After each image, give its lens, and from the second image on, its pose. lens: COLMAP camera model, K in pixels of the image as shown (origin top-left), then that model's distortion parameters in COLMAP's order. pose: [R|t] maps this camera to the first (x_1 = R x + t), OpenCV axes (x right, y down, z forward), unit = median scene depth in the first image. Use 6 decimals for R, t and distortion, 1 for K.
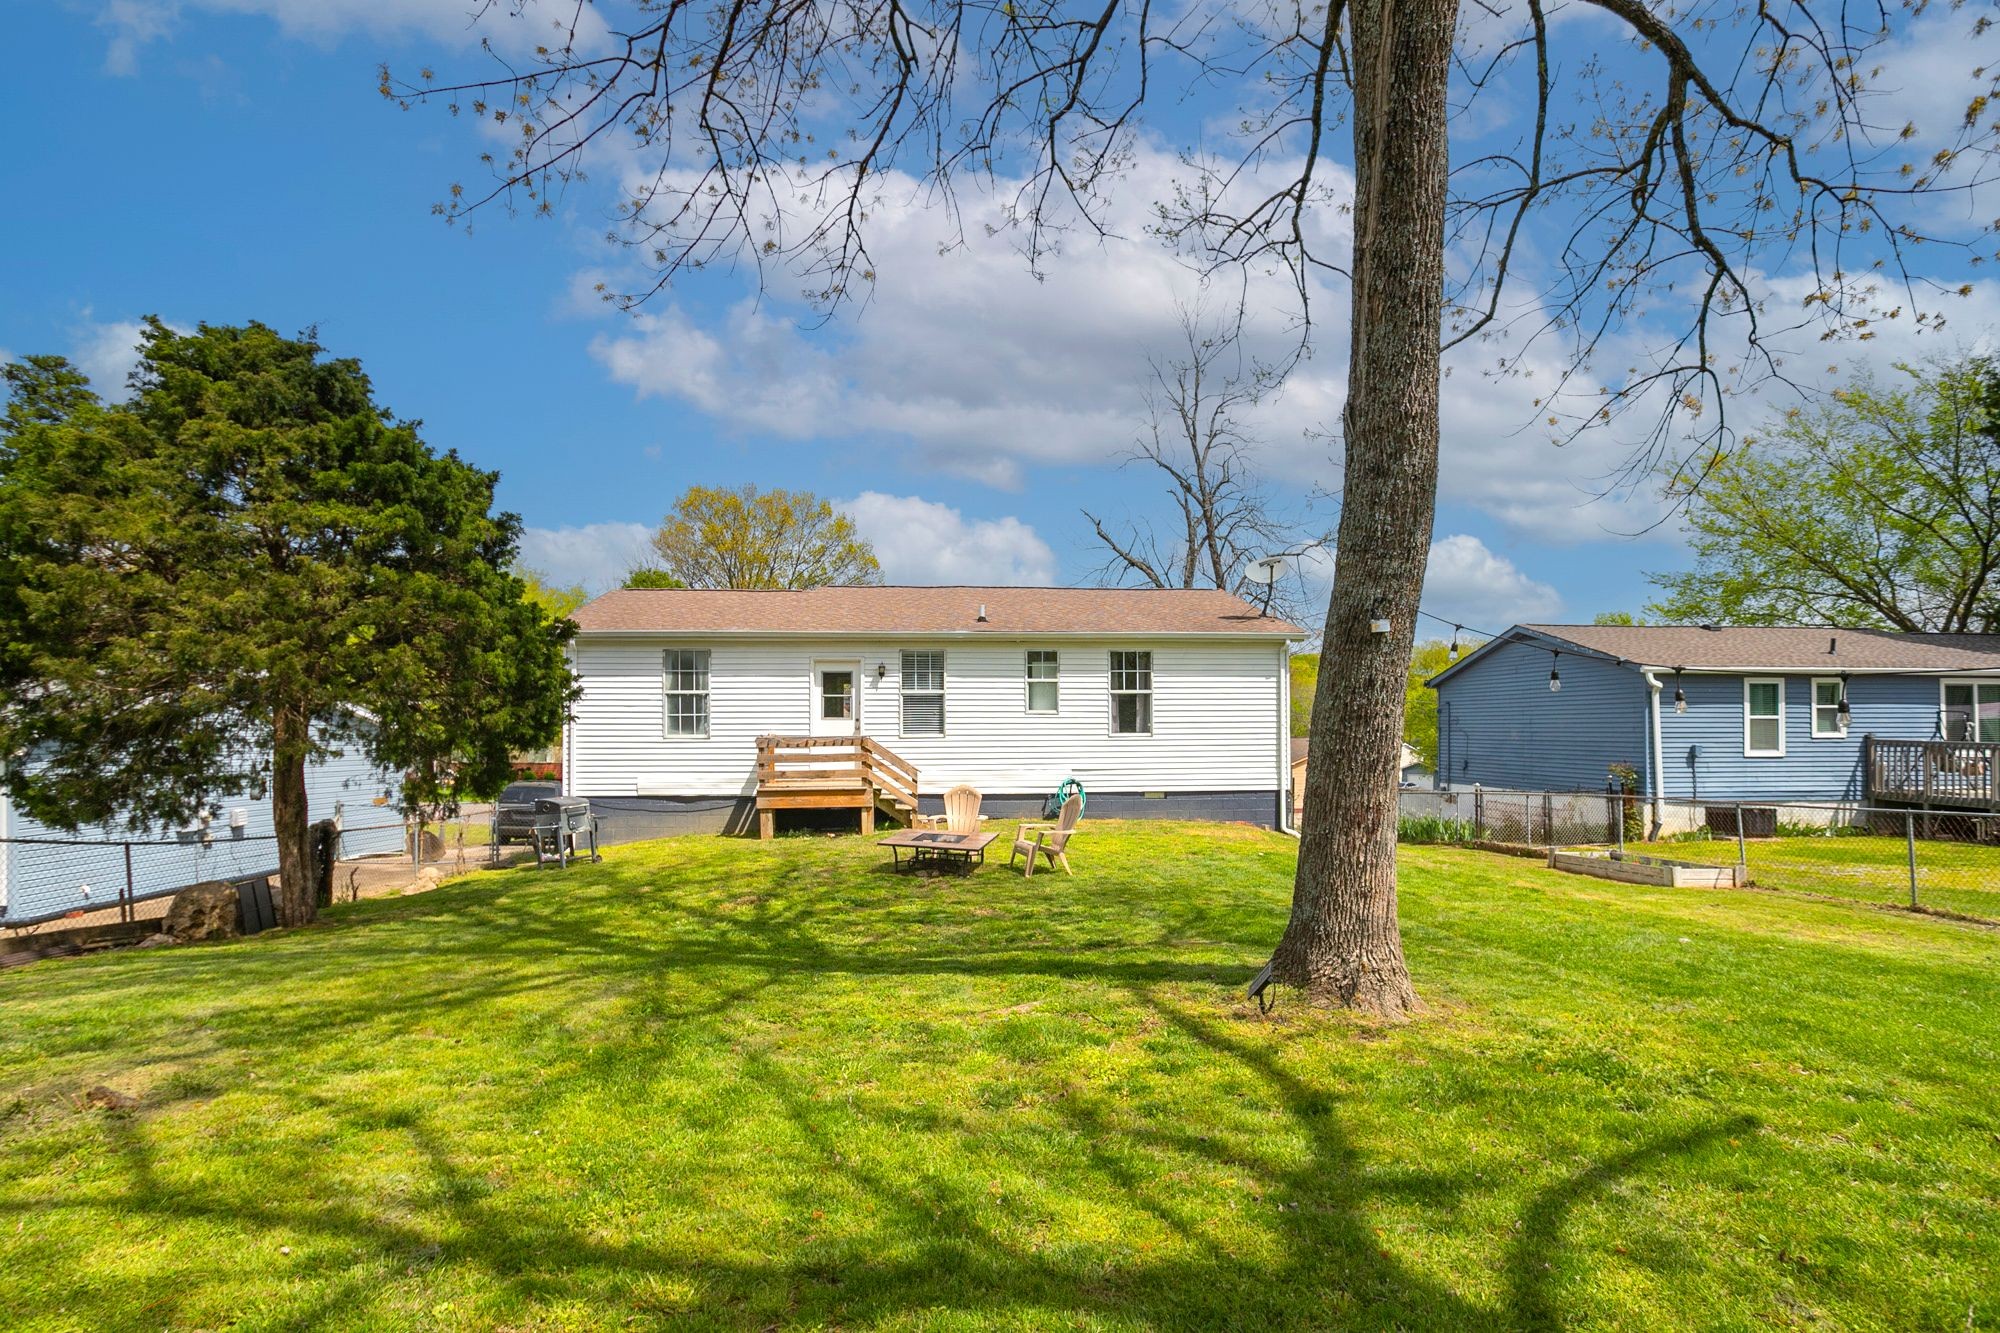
lens RADIAL K [[965.2, 0, 996.4], [0, 965.2, 673.5], [0, 0, 1]] dist [-0.001121, 0.000786]
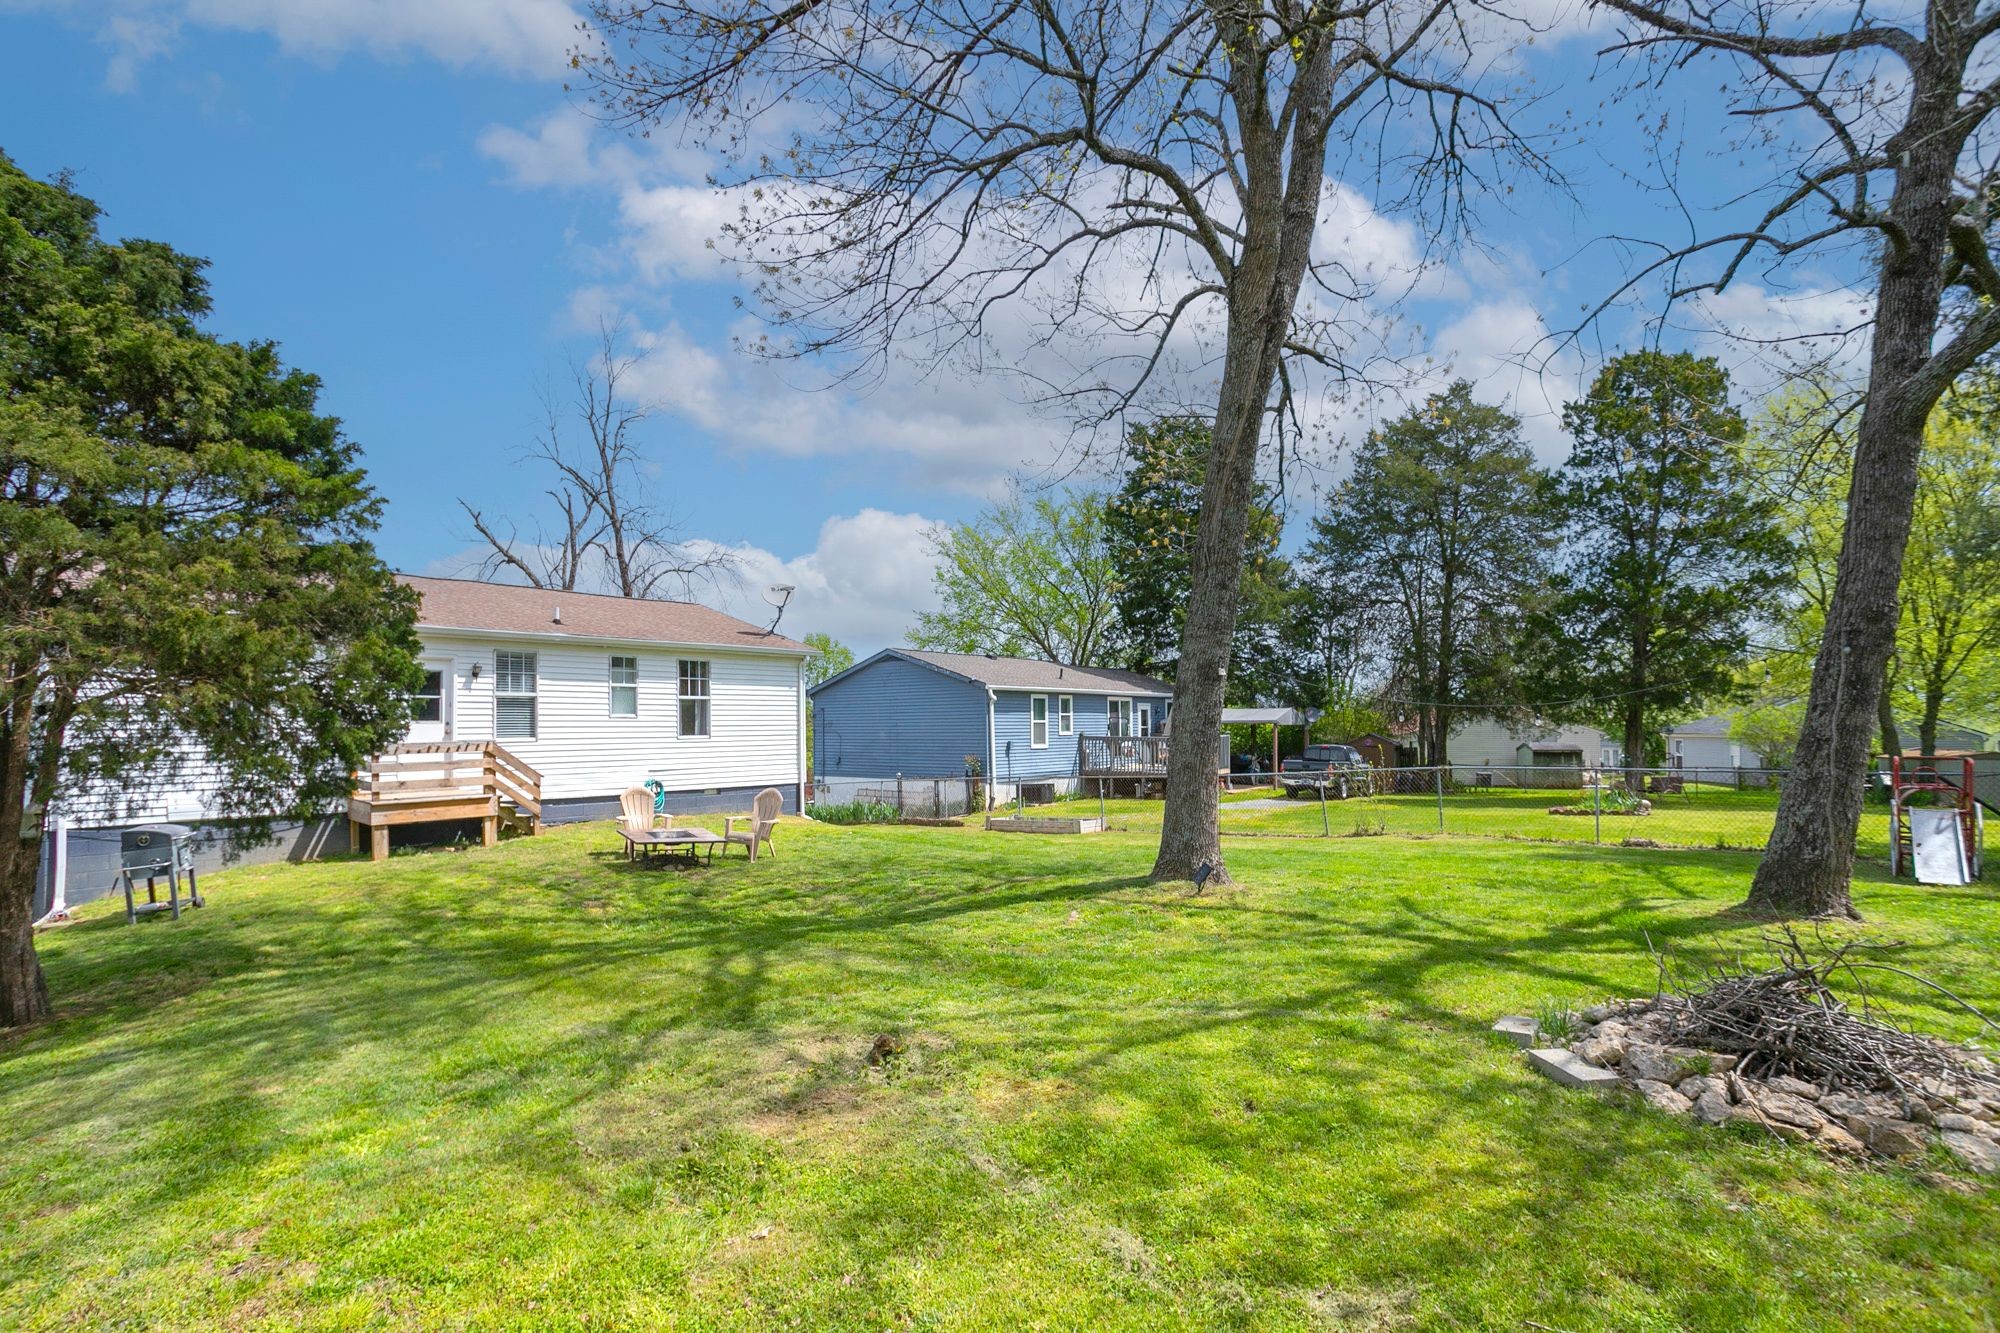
lens RADIAL K [[905.4, 0, 999.2], [0, 905.4, 651.9], [0, 0, 1]] dist [-0.000416, 0.000174]
pose [[0.754916, 0.050213, 0.653896, -0.274503], [-0.029658, 0.998658, -0.042448, 0.000717], [-0.655150, 0.012652, 0.755393, 0.002026]]
